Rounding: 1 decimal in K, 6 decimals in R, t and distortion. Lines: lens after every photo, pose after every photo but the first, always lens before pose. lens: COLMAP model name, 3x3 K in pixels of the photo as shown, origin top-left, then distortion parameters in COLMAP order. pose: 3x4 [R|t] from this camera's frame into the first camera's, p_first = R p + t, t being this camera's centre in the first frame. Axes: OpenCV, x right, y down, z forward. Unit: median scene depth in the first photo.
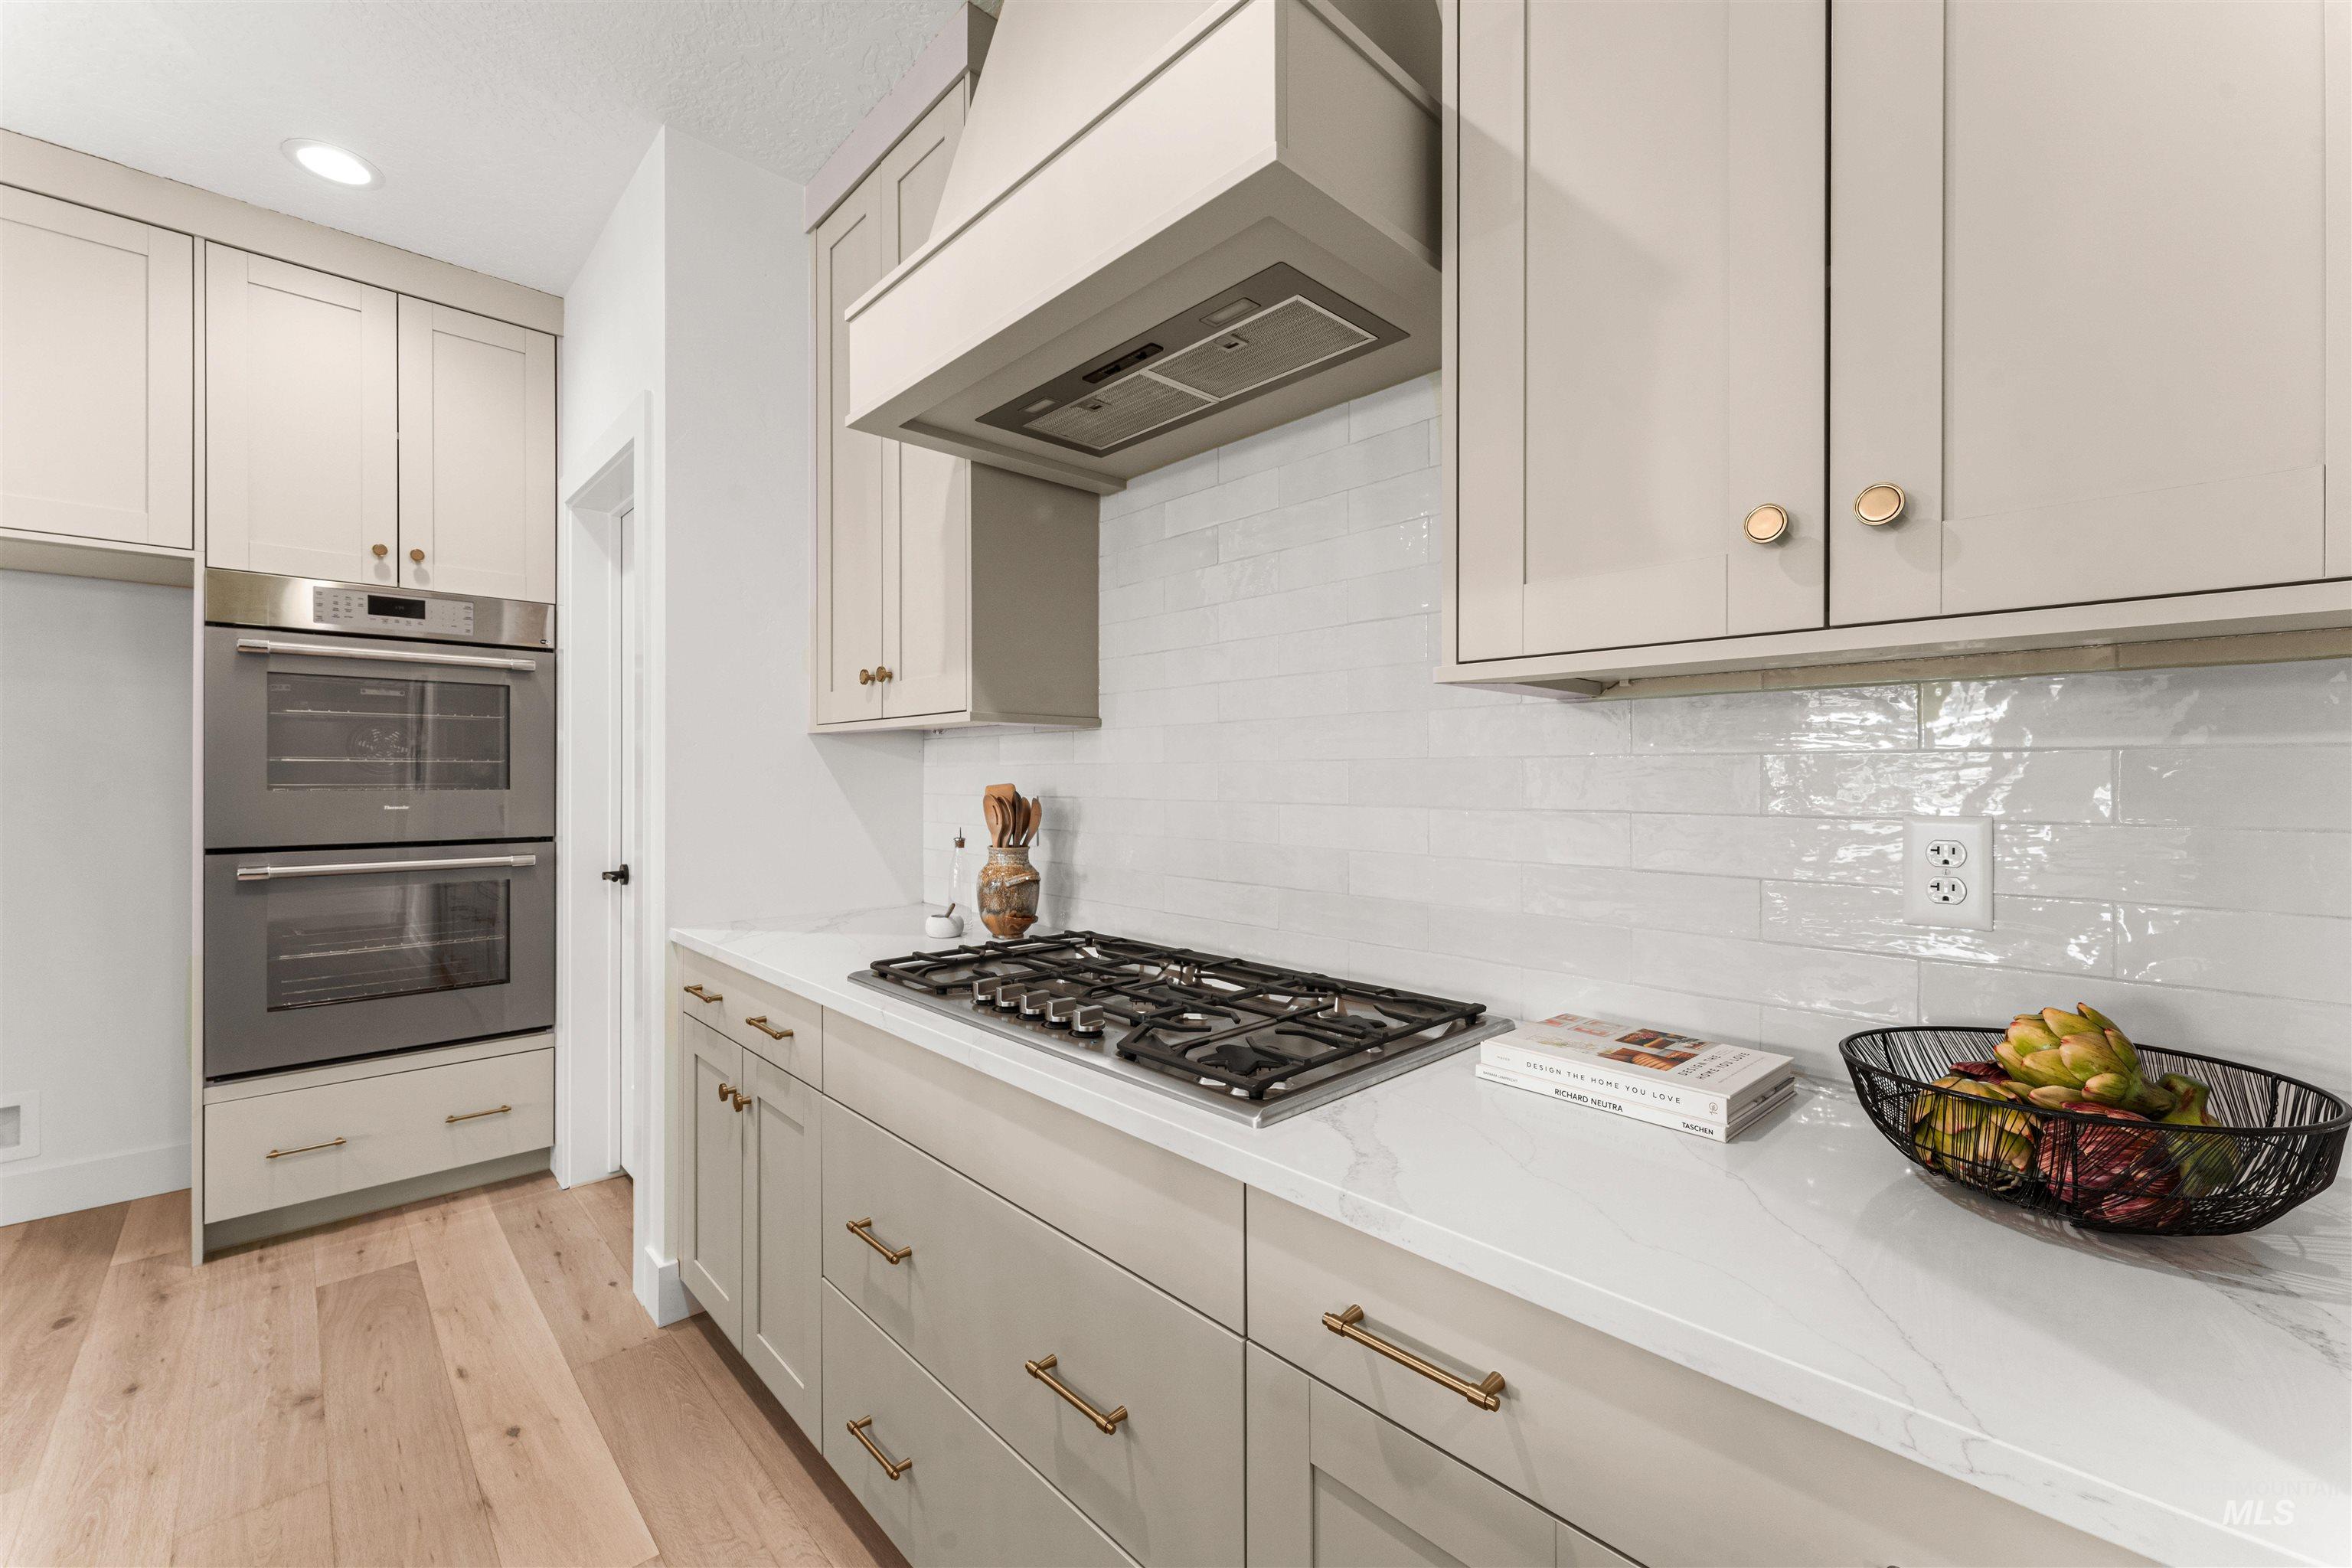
lens RADIAL K [[962.6, 0, 1165.2], [0, 962.6, 782.6], [0, 0, 1]] dist [-0.001983, 0.000014]
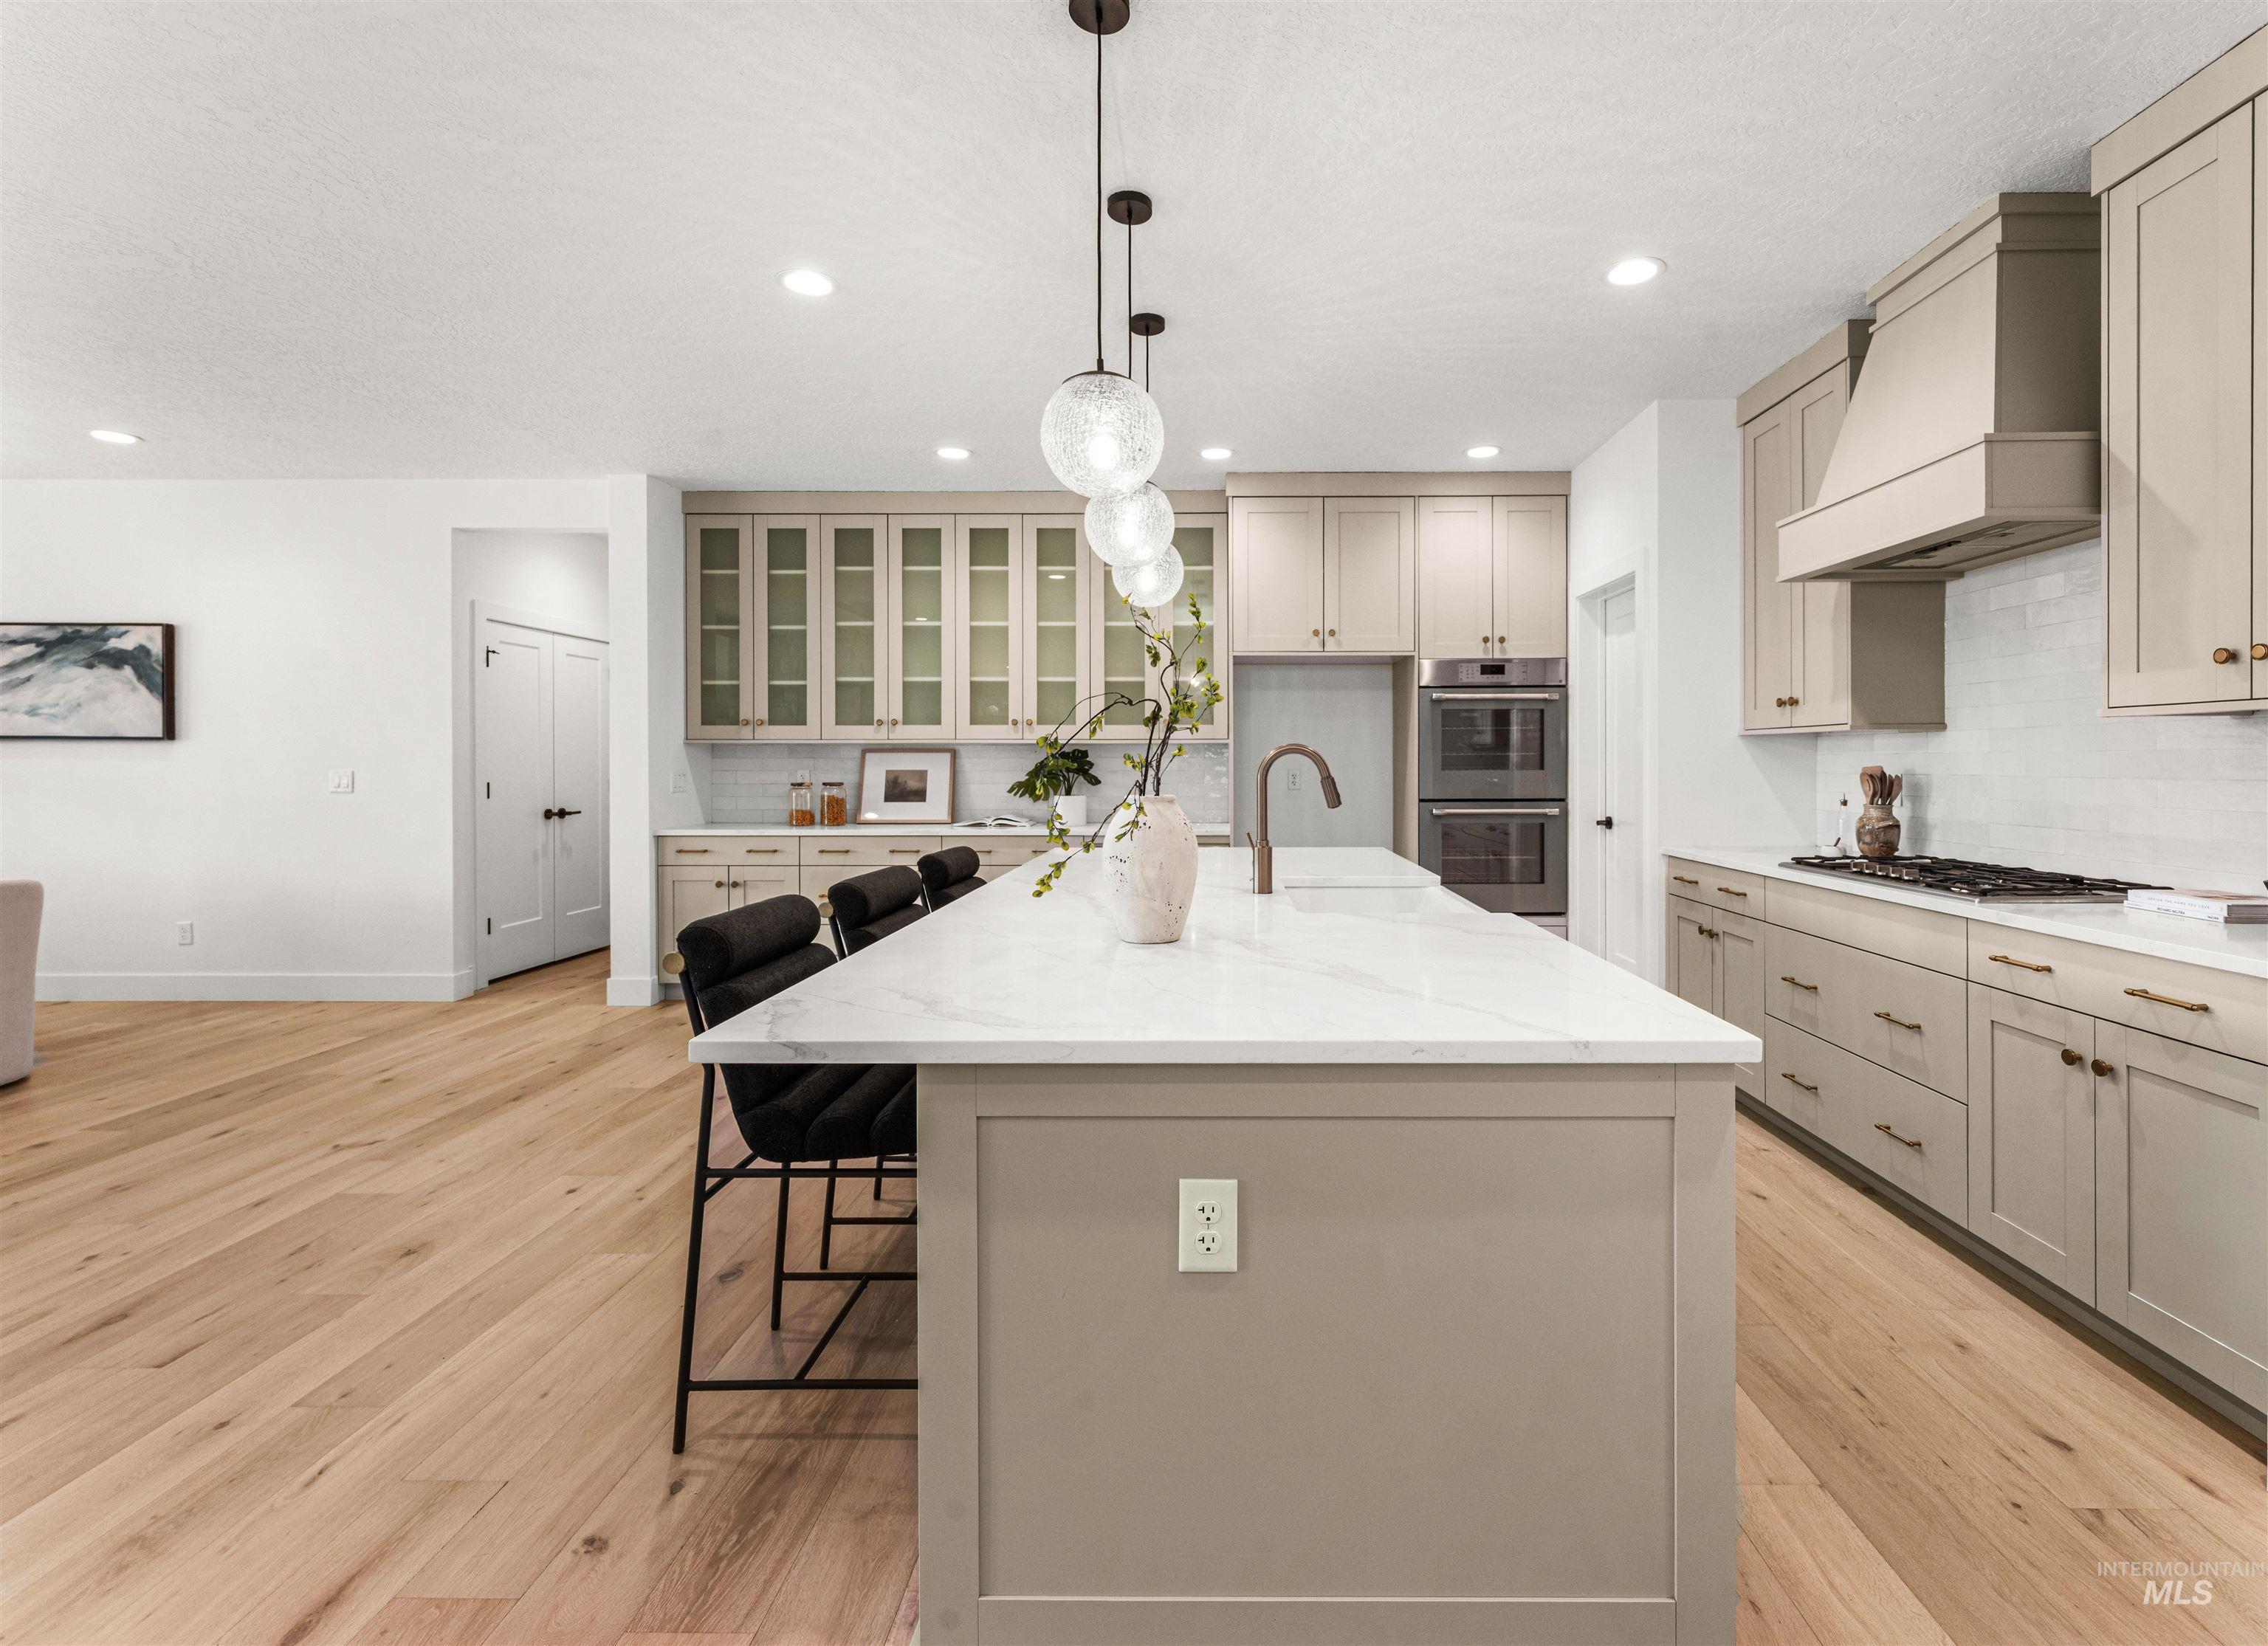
lens RADIAL K [[1062.6, 0, 1219.3], [0, 1062.6, 770.1], [0, 0, 1]] dist [-0.000357, -0.000196]
pose [[0.735046, 0.000286, -0.678017, 0.234406], [0.002155, 0.999994, 0.002758, 0.000911], [0.678013, -0.003488, 0.735041, -1.063914]]
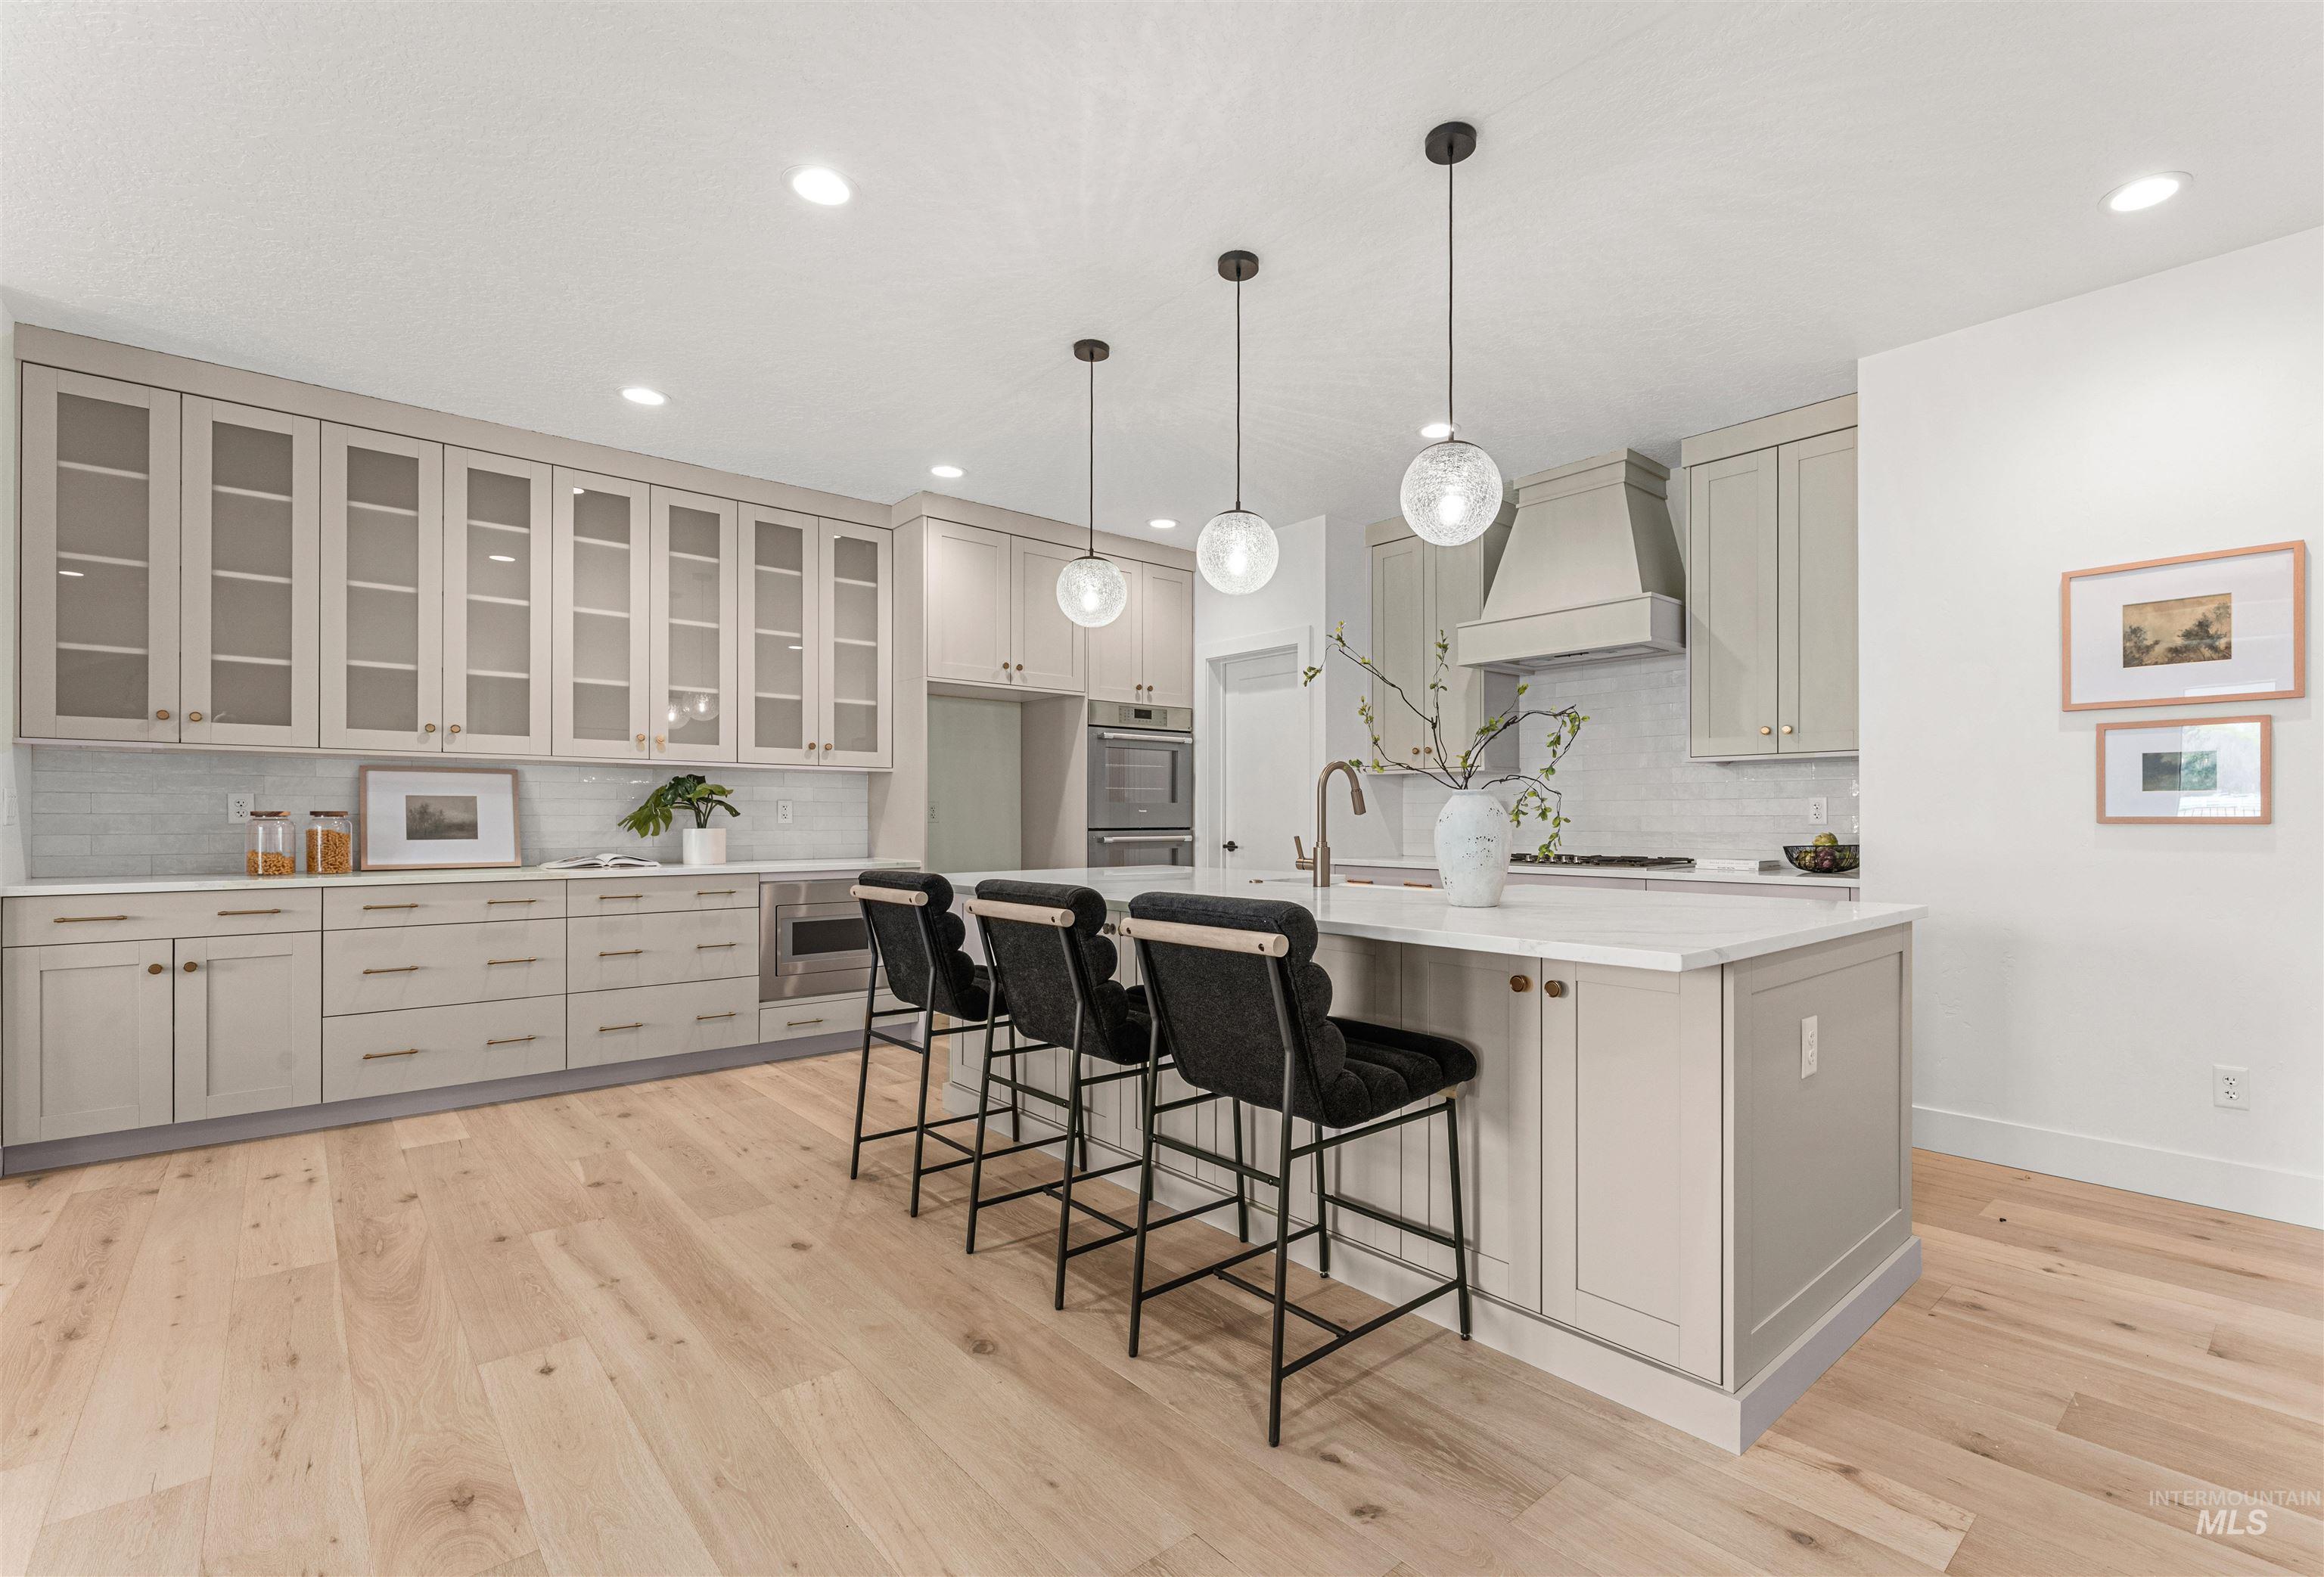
lens RADIAL K [[1039.1, 0, 1253.7], [0, 1039.1, 819.6], [0, 0, 1]] dist [-0.004675, -0.000153]
pose [[0.999941, -0.003574, 0.010299, -0.758221], [0.003598, 0.999991, -0.002293, 0.064548], [-0.010291, 0.002329, 0.999944, -1.592276]]
